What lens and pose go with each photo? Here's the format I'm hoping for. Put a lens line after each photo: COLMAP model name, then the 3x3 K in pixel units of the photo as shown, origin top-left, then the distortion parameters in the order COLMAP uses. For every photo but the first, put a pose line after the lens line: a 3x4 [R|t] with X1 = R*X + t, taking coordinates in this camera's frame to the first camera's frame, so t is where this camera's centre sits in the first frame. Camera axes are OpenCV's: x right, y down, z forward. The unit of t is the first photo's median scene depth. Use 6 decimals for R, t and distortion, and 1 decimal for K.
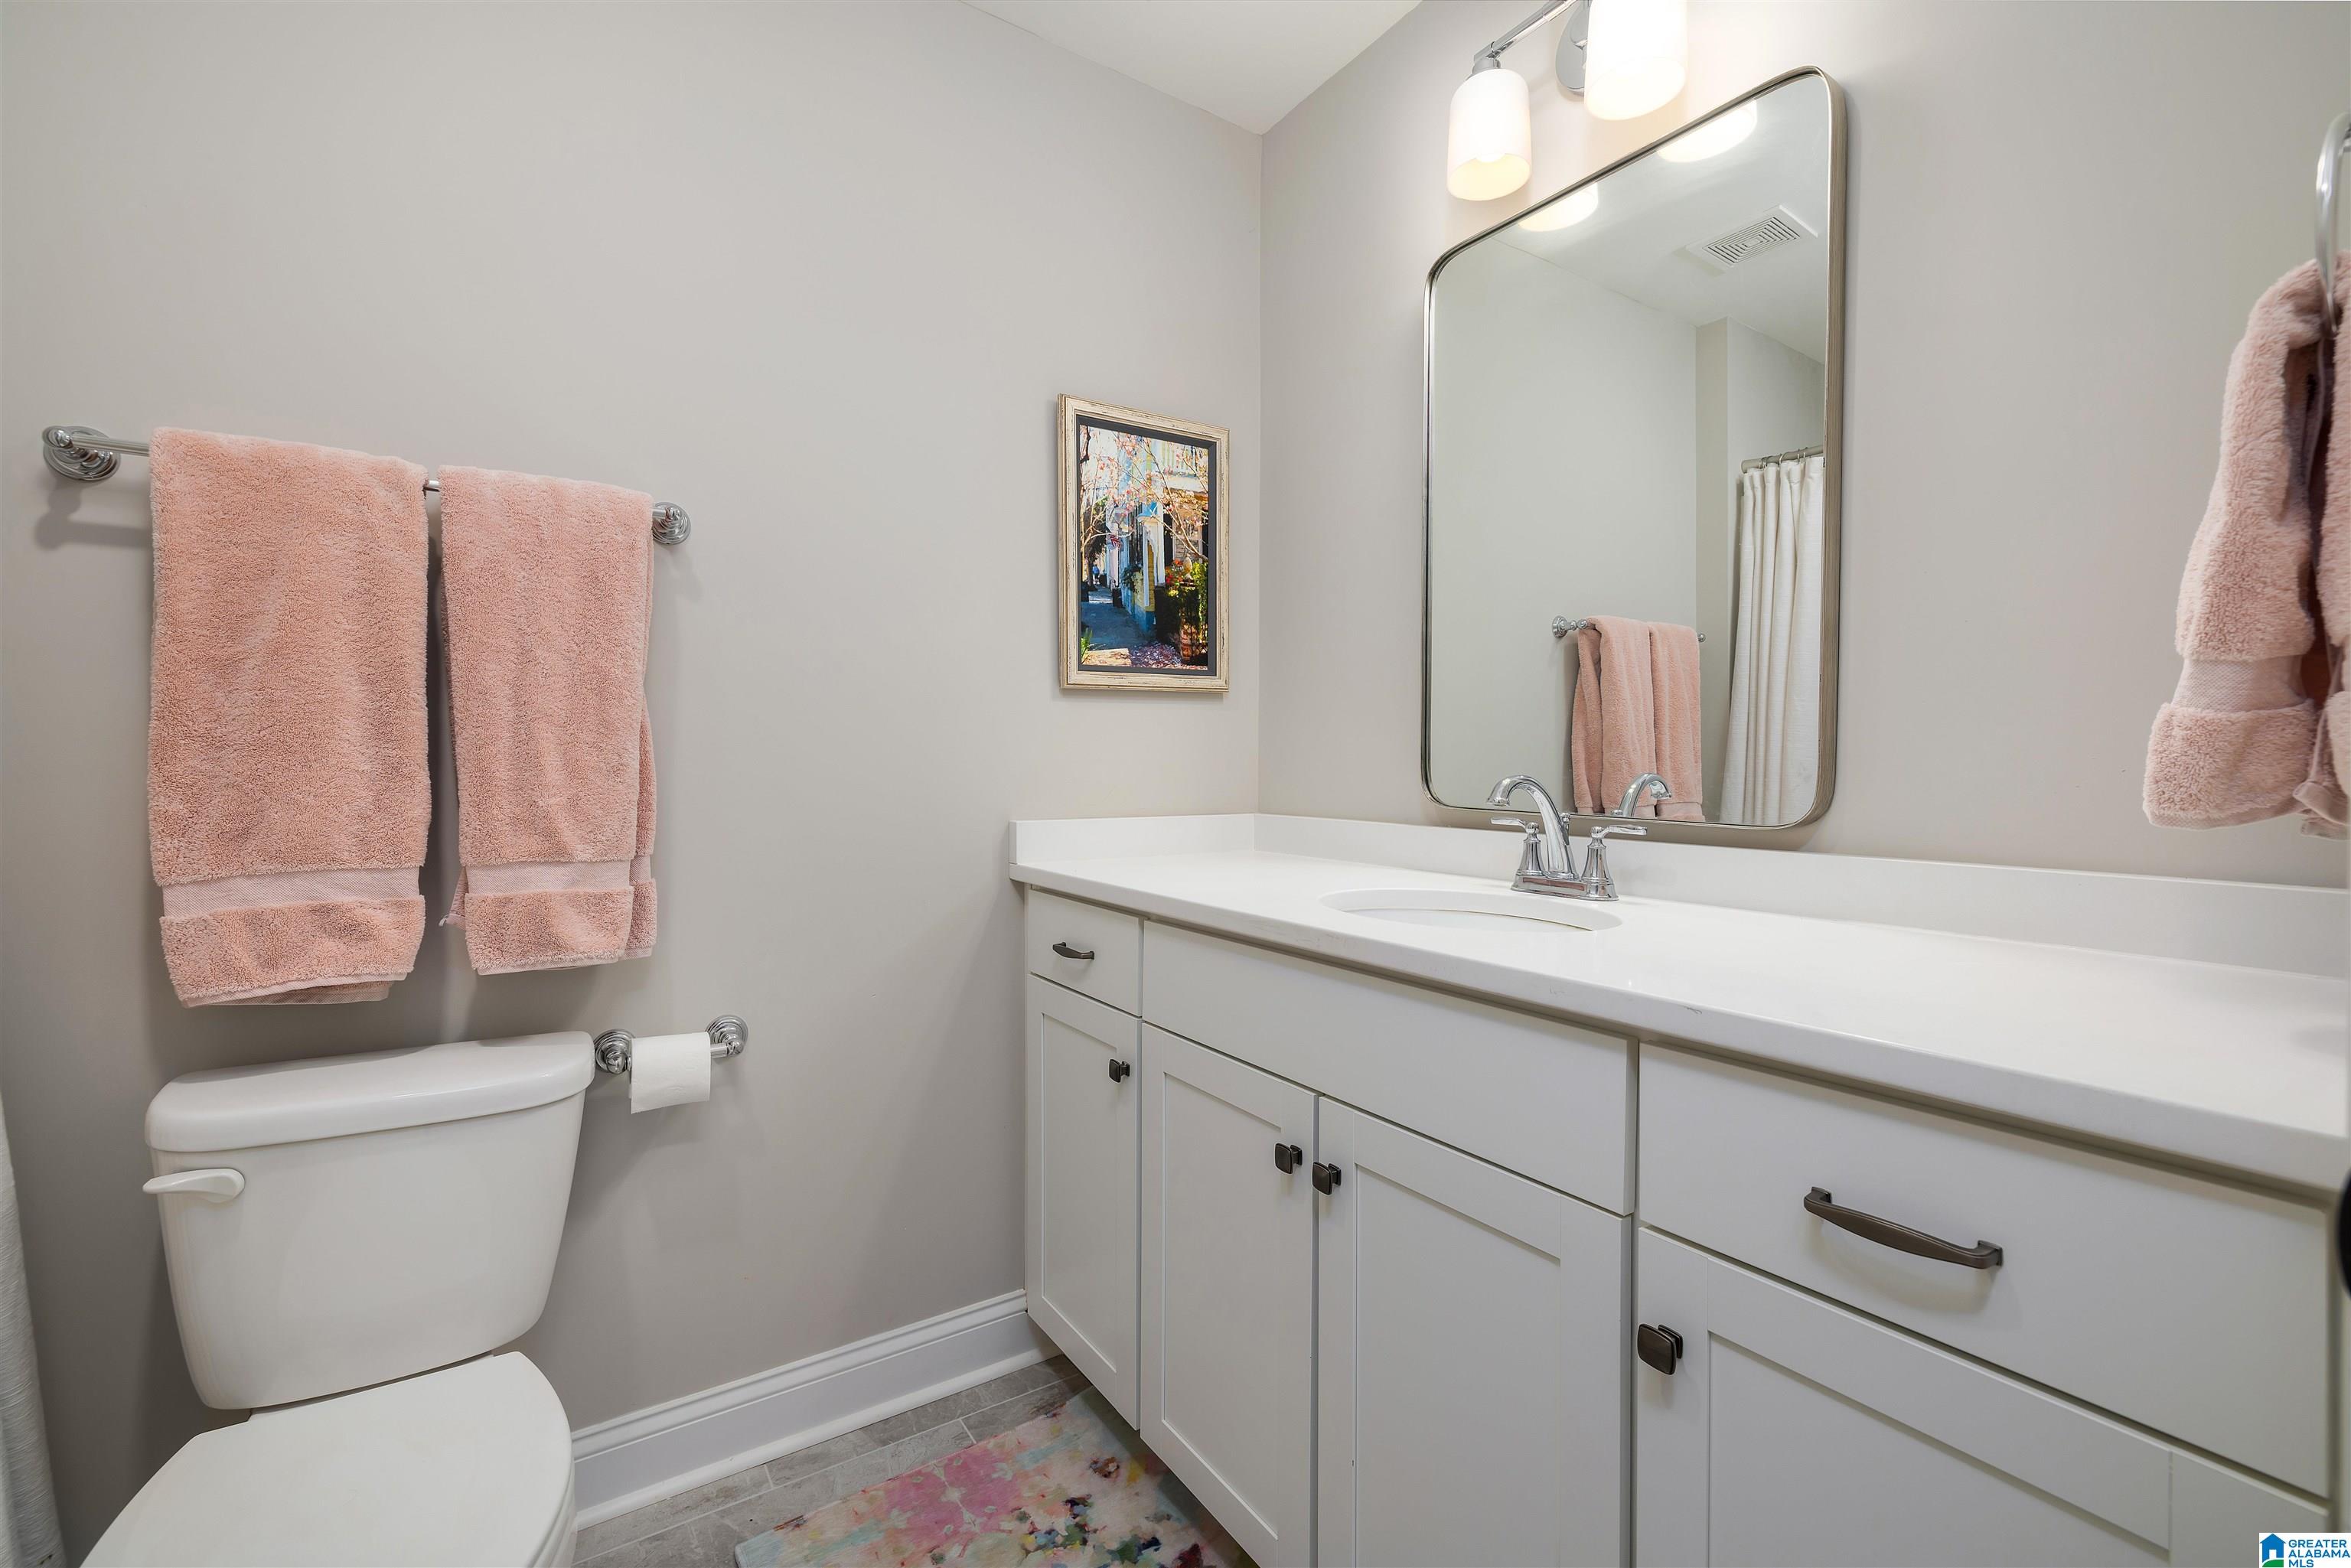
lens RADIAL K [[996.5, 0, 1140.4], [0, 996.5, 767.8], [0, 0, 1]] dist [0.000060, 0.000003]
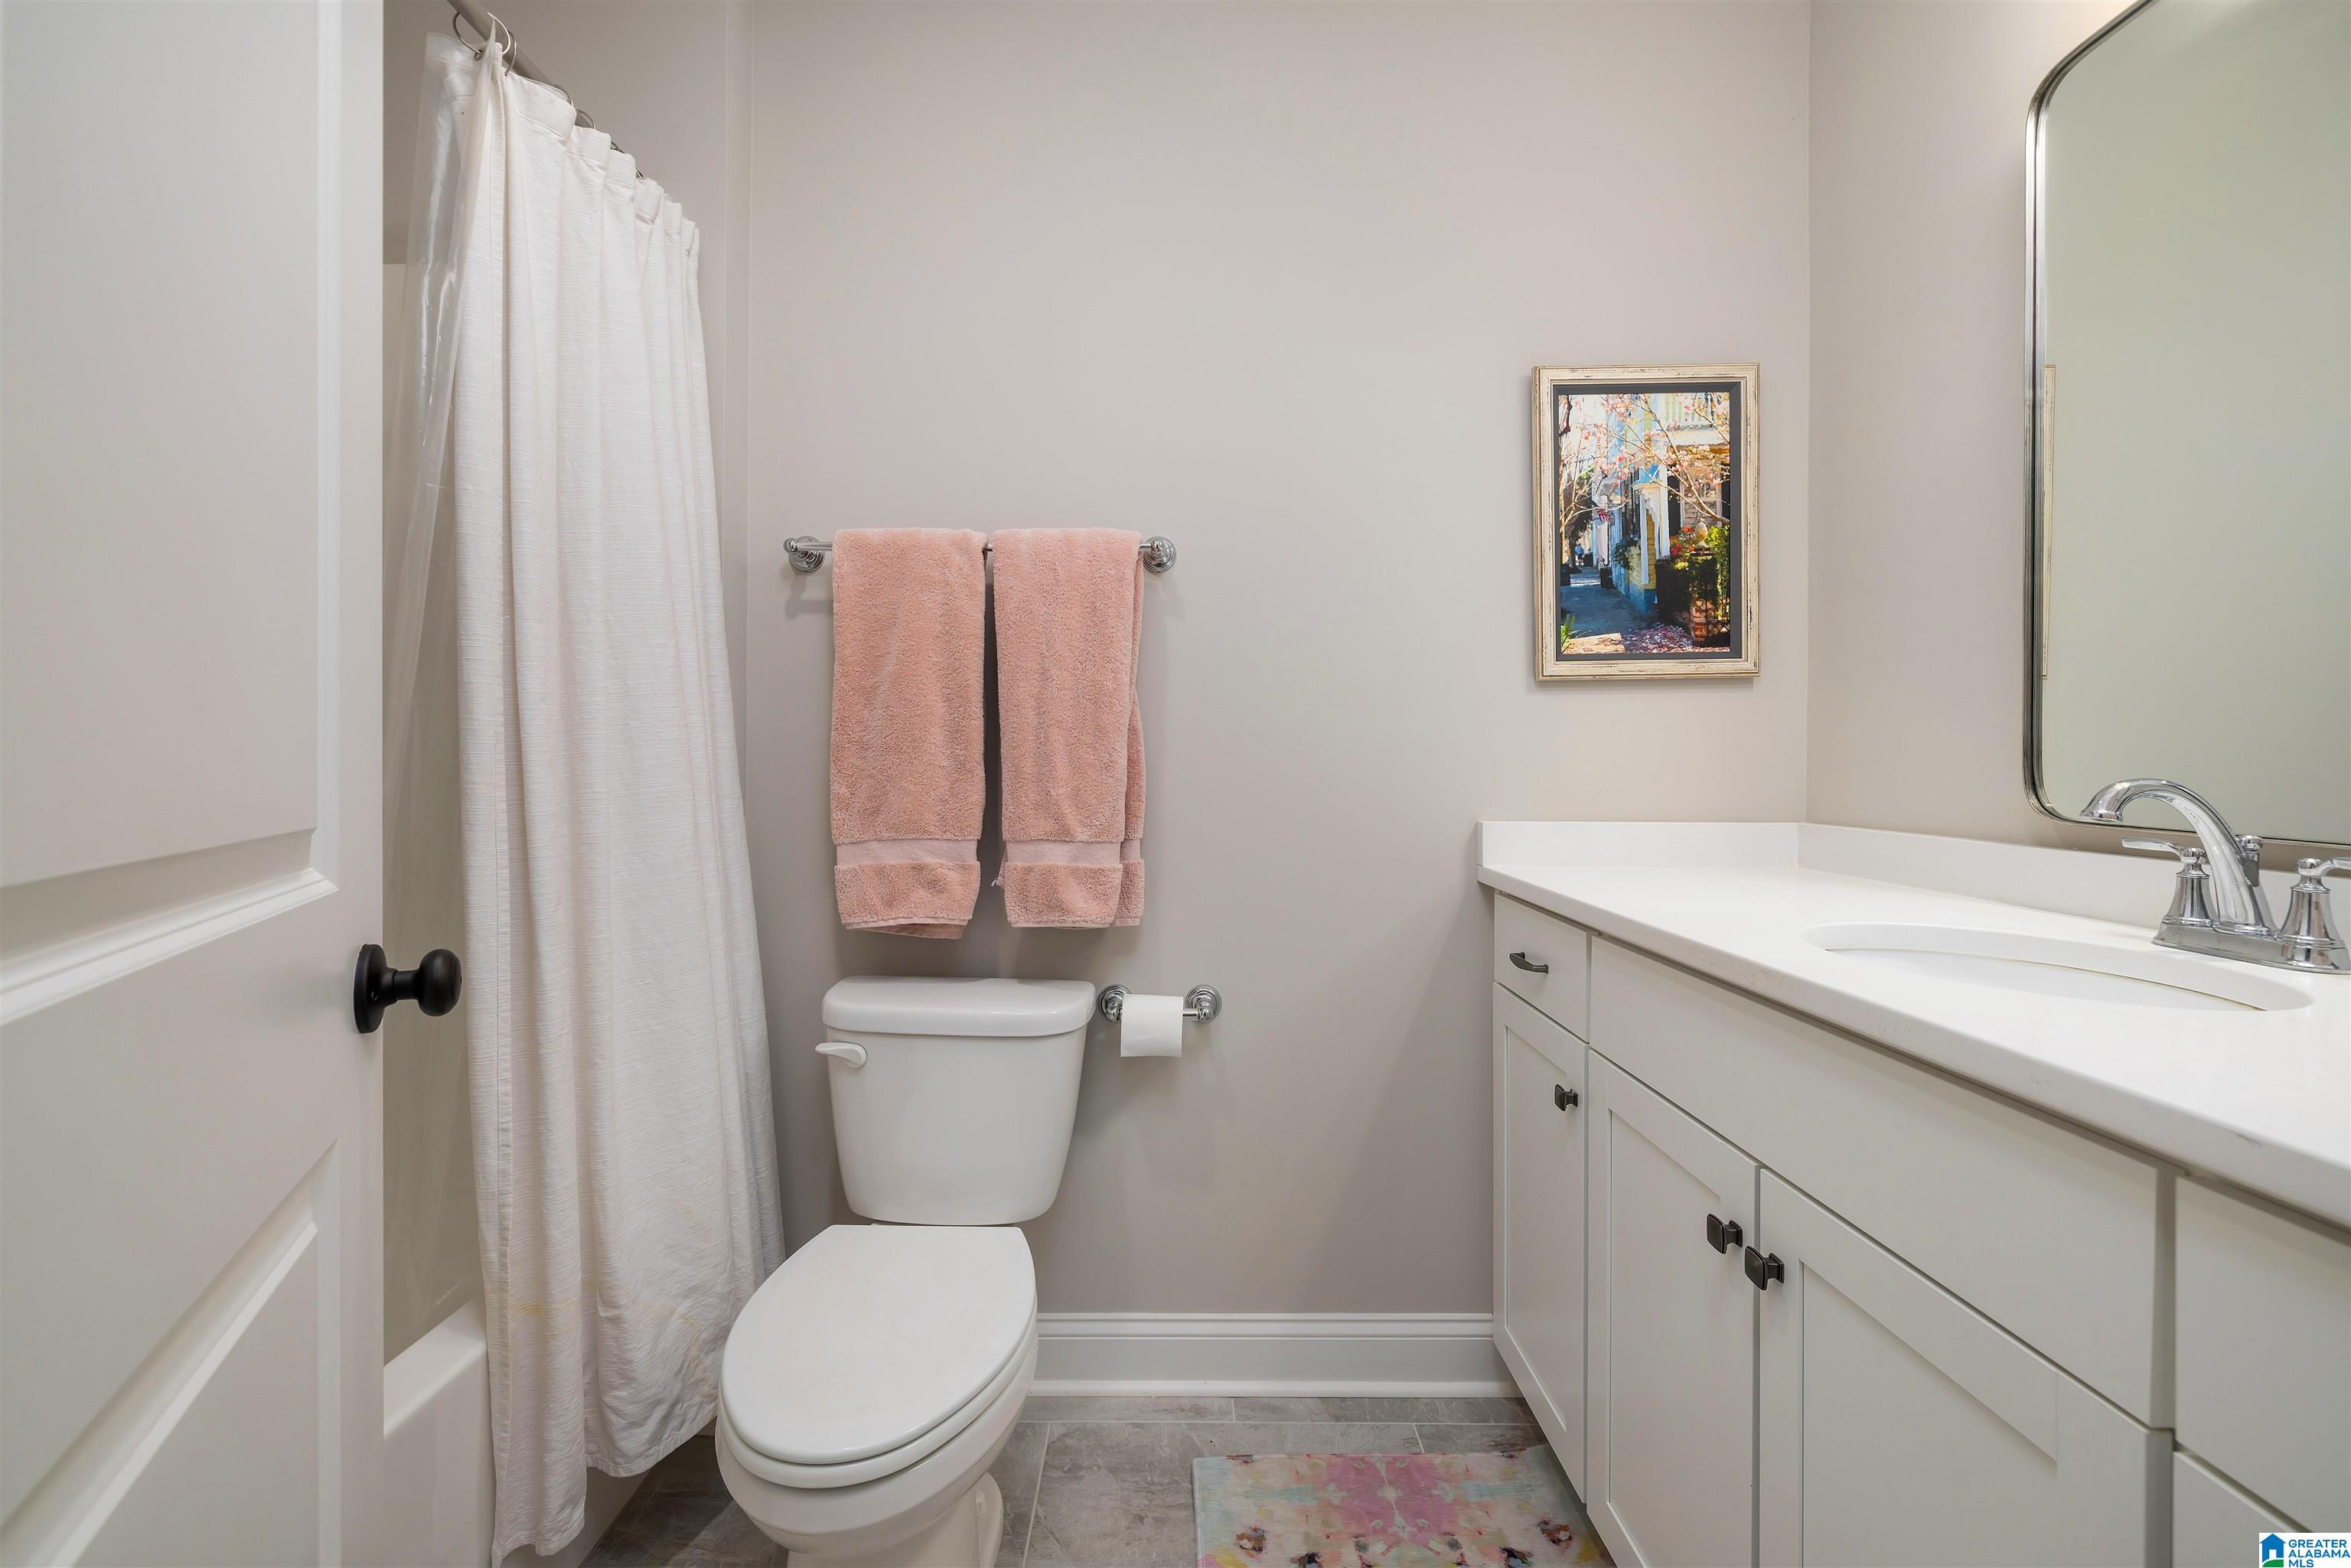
lens RADIAL K [[1005.0, 0, 1178.5], [0, 1005.0, 757.0], [0, 0, 1]] dist [0.001594, 0.000279]
pose [[0.835528, -0.001062, -0.549446, 0.194871], [-0.003771, 0.999963, -0.007668, 0.000002], [0.549434, 0.008479, 0.835494, 0.036015]]
